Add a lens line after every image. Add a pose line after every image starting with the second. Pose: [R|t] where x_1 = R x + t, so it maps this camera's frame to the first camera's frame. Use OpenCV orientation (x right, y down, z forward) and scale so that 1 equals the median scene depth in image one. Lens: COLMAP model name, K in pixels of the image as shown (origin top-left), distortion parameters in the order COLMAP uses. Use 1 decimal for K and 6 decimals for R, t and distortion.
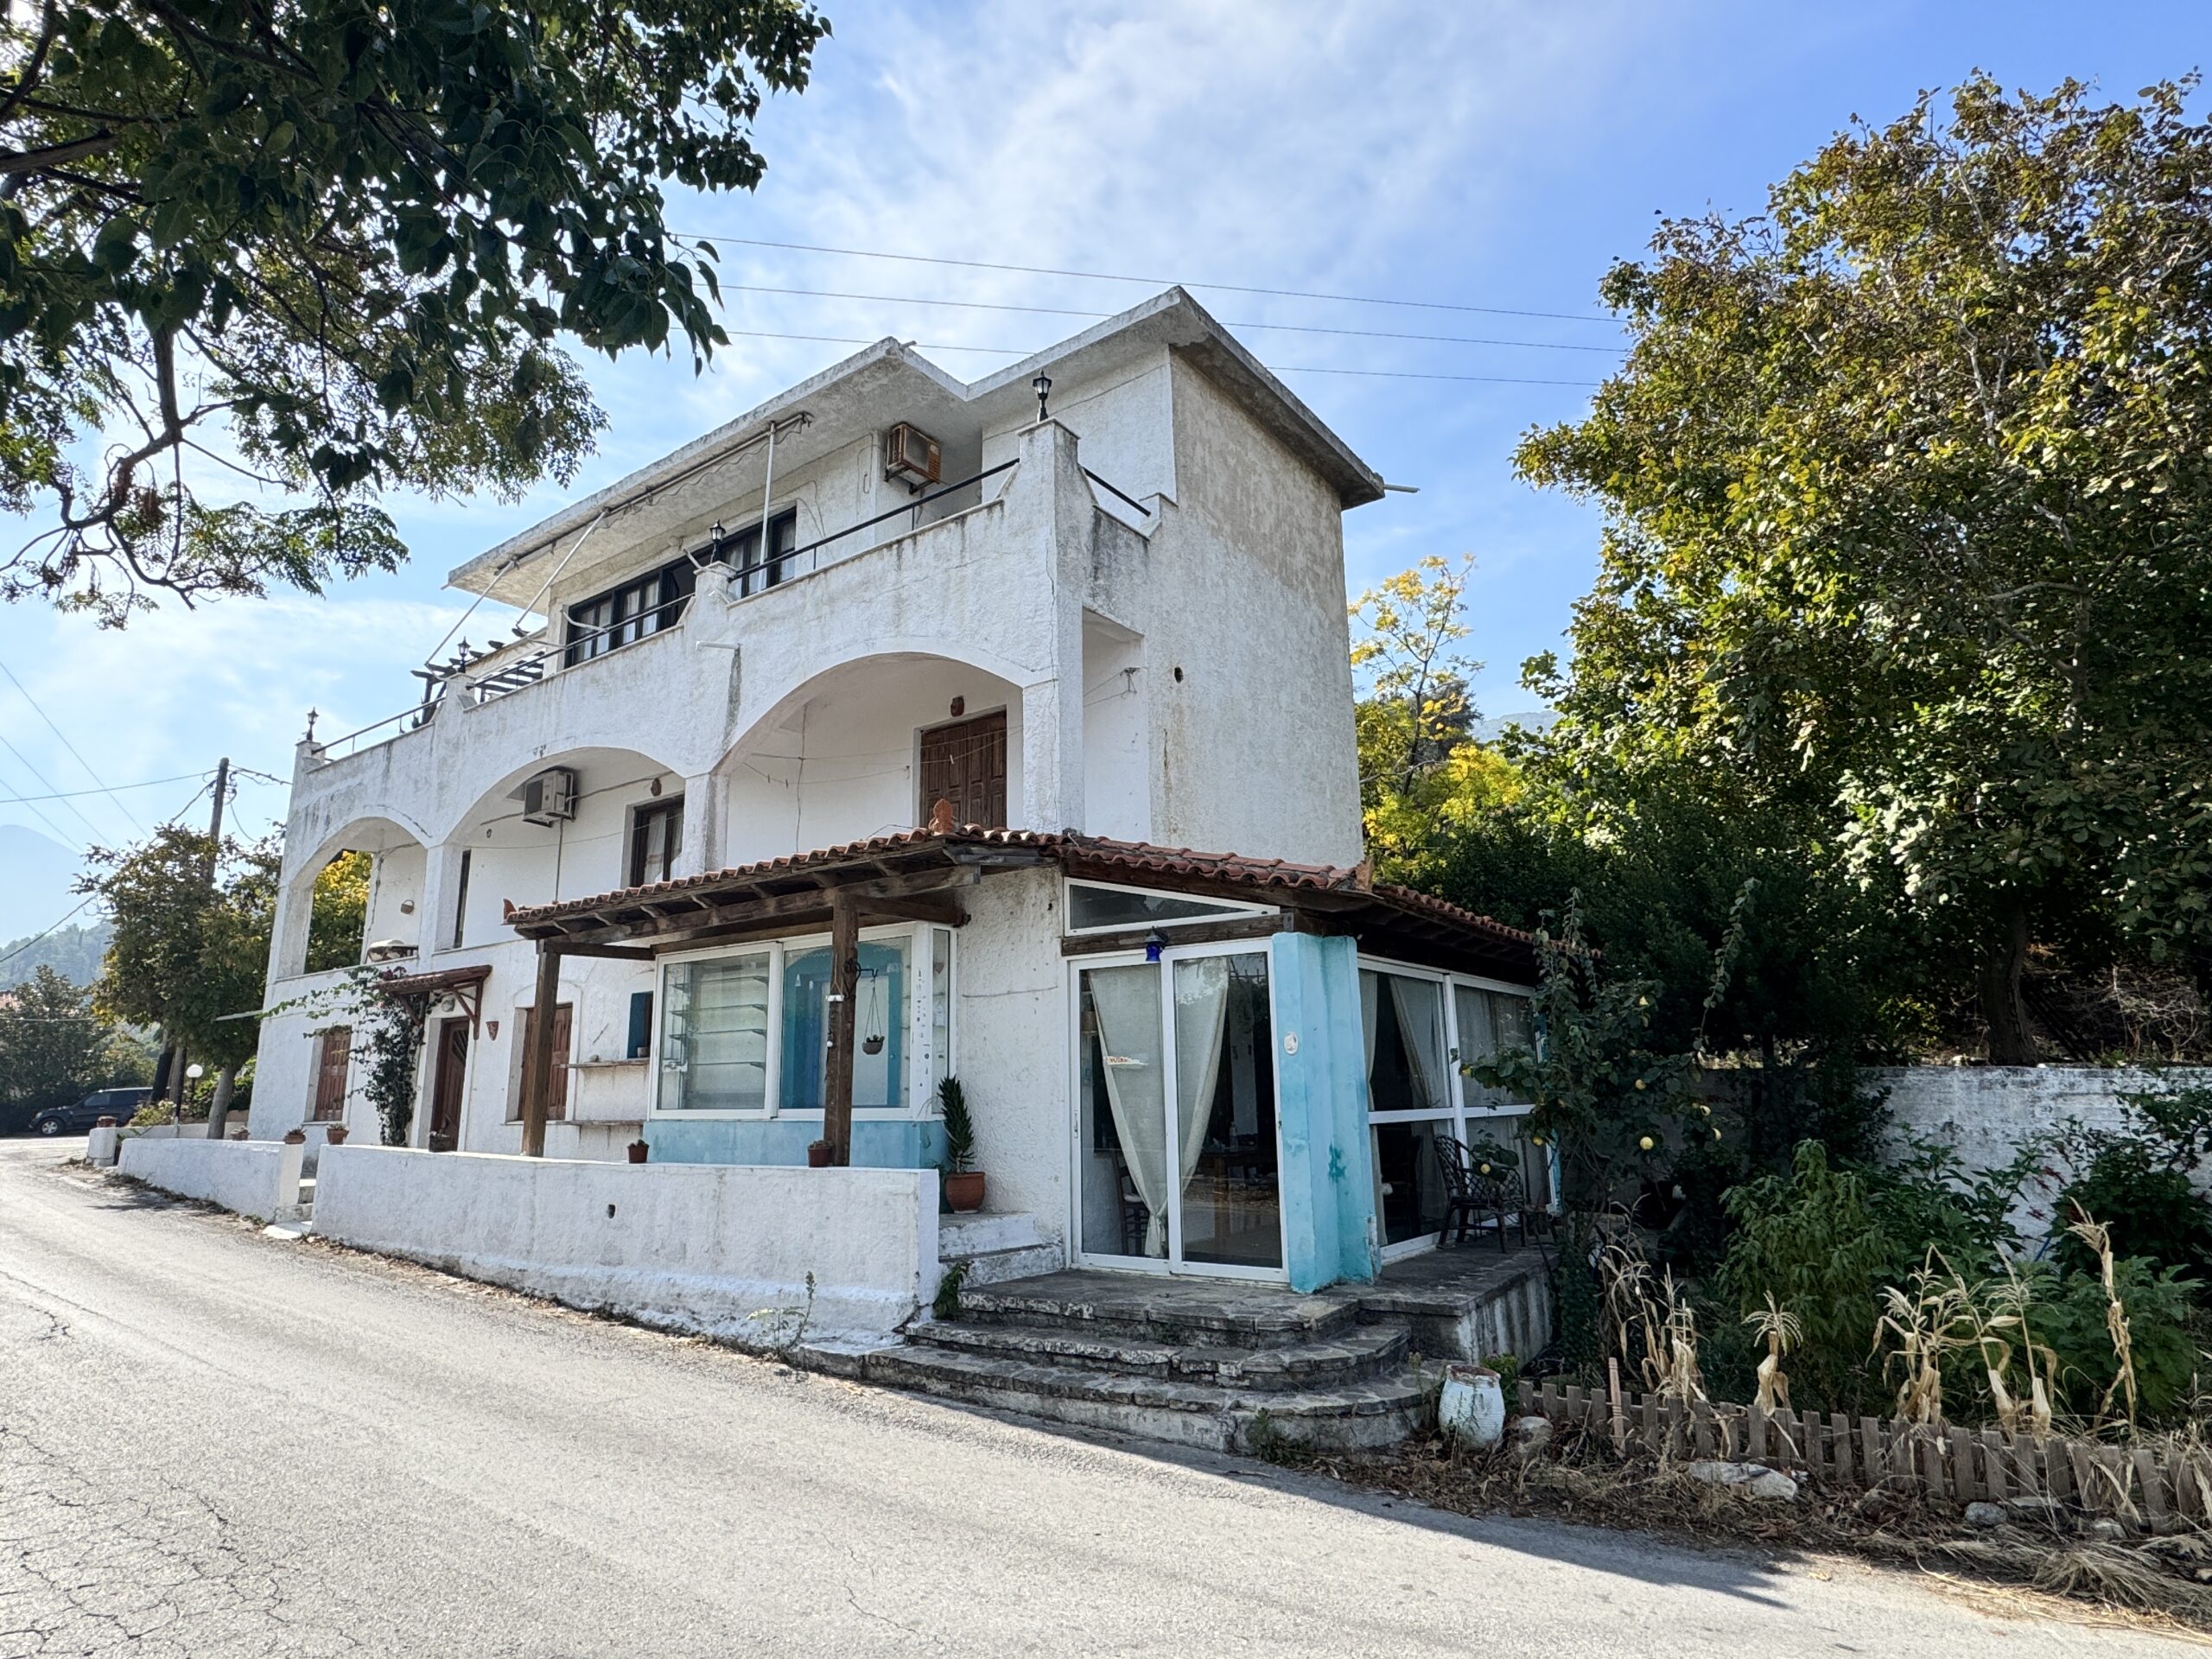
lens RADIAL K [[1186.3, 0, 1111.0], [0, 1186.3, 833.7], [0, 0, 1]] dist [-0.002259, -0.001280]
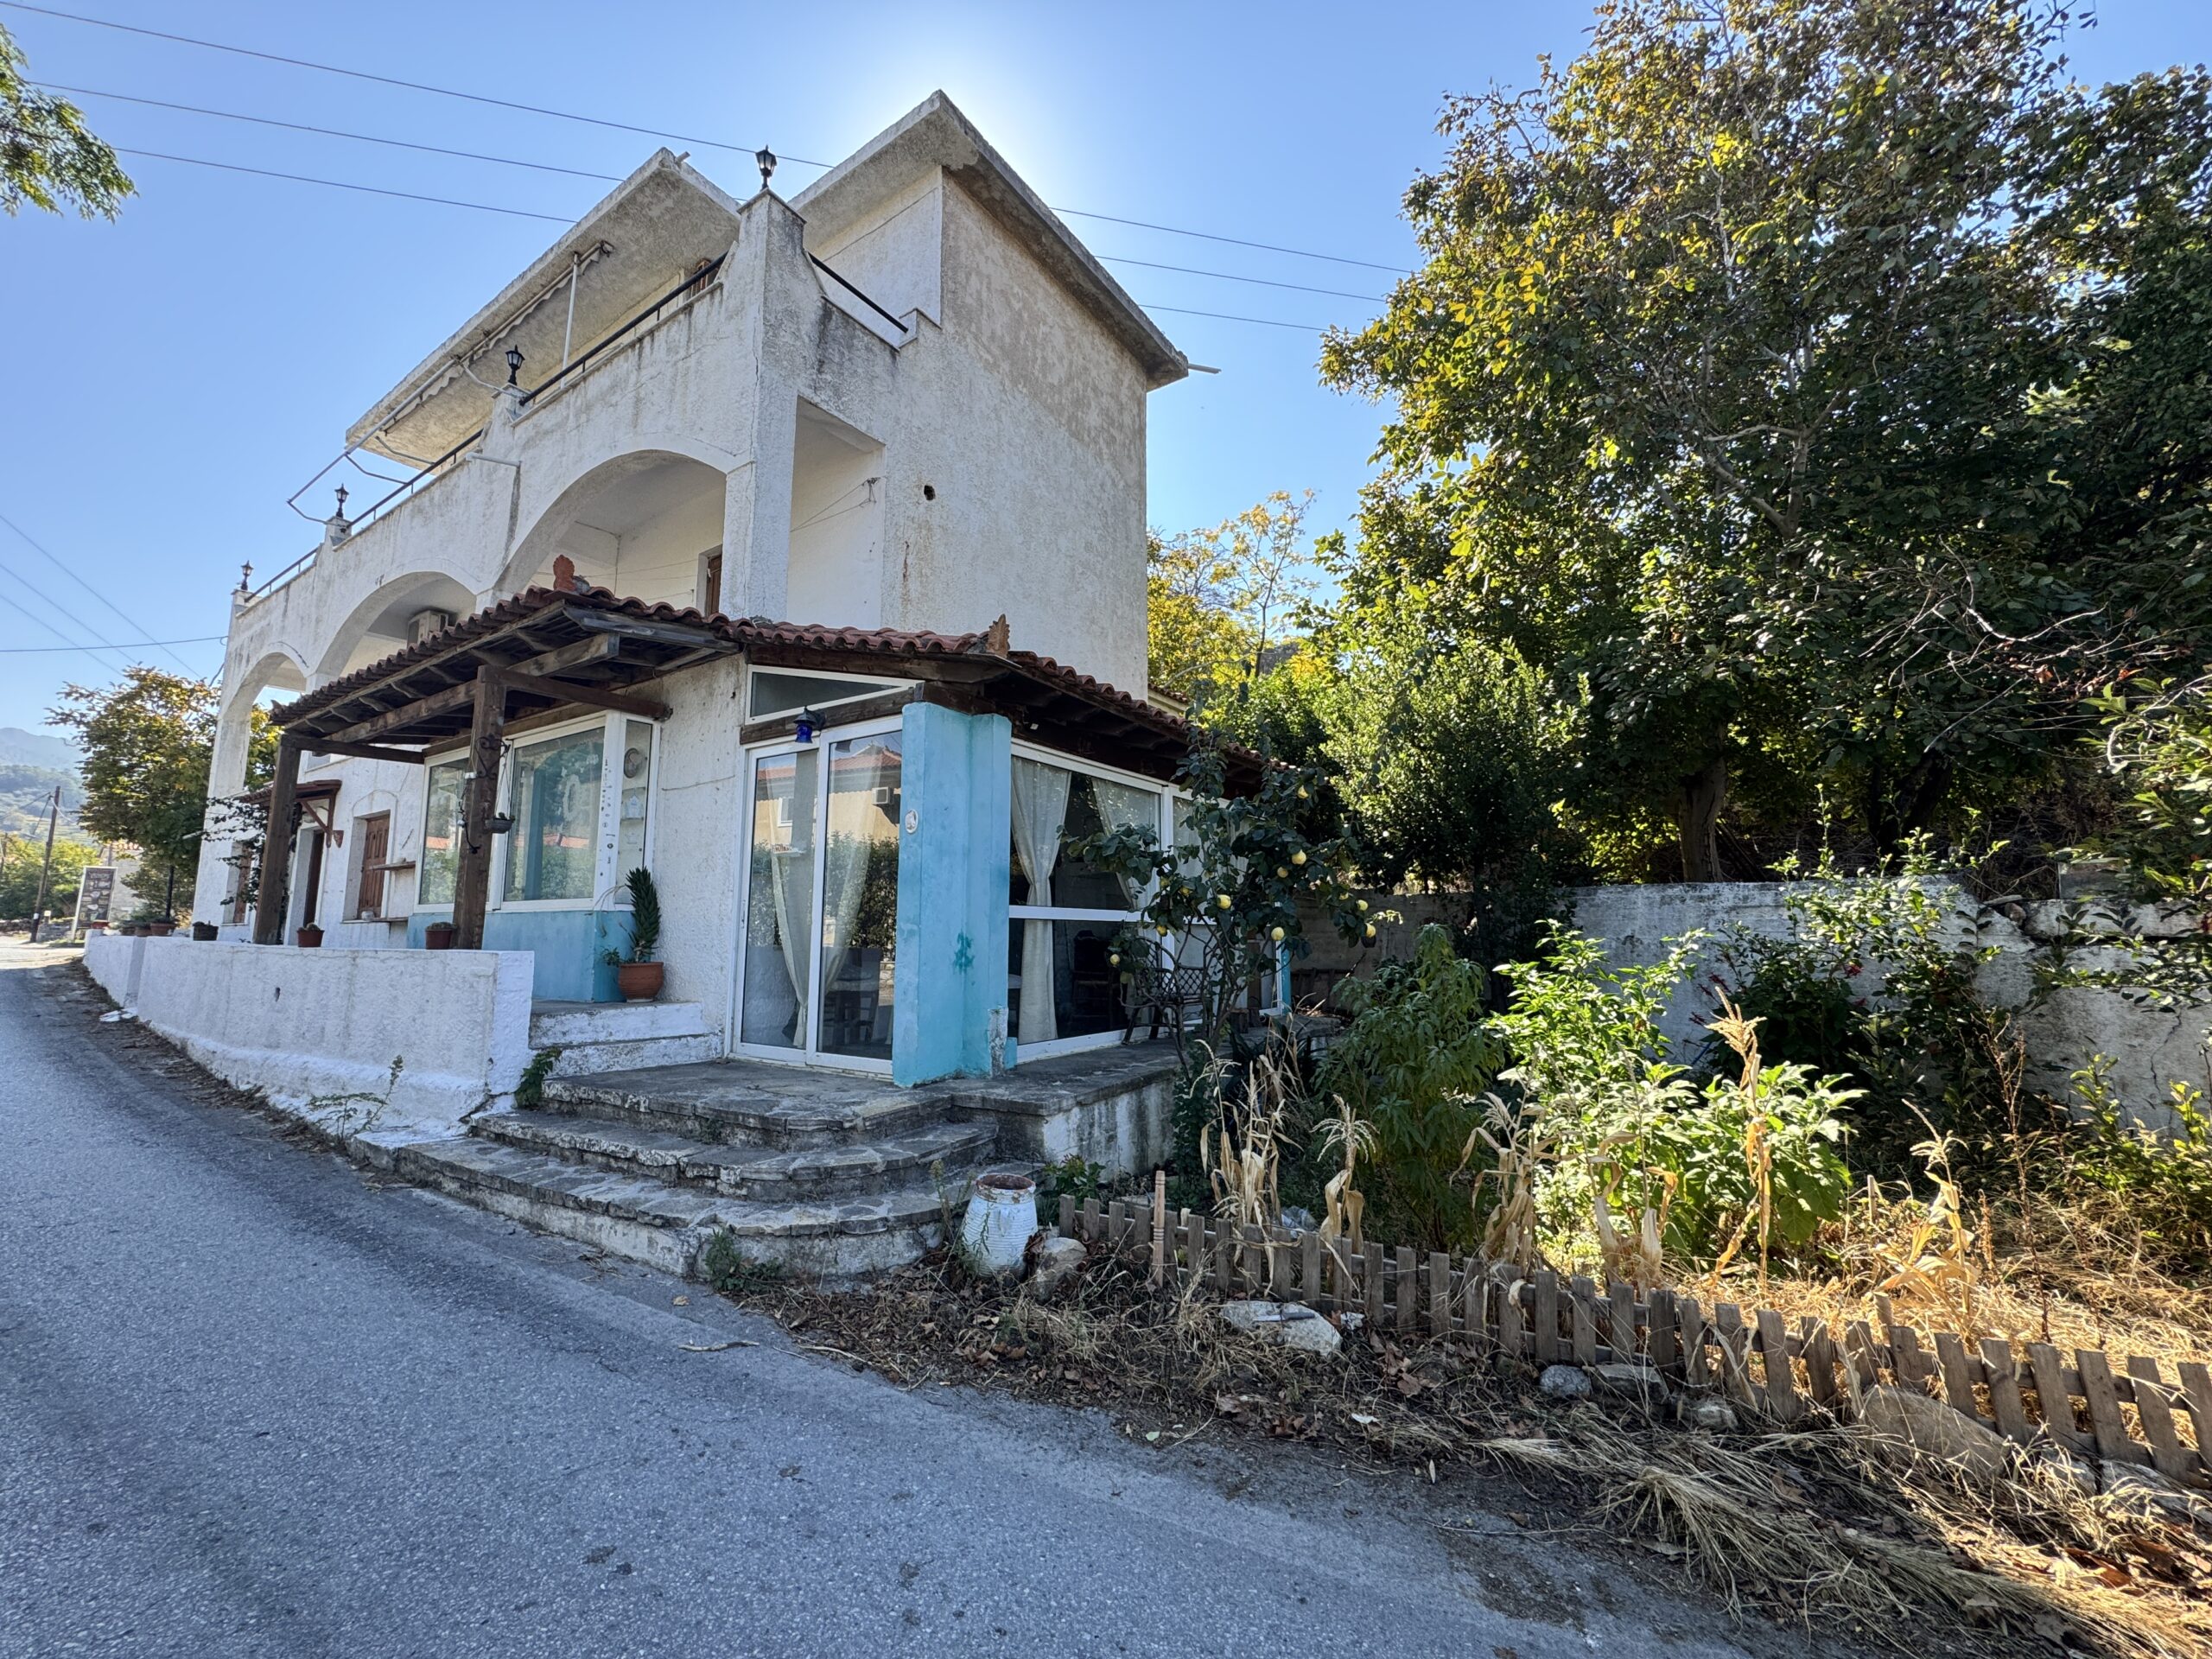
lens RADIAL K [[894.9, 0, 1097.5], [0, 894.9, 824.0], [0, 0, 1]] dist [-0.004395, 0.001868]
pose [[0.999128, 0.022630, 0.035077, 0.243822], [-0.025789, 0.995388, 0.092403, 0.100295], [-0.032824, -0.093227, 0.995104, 0.278899]]
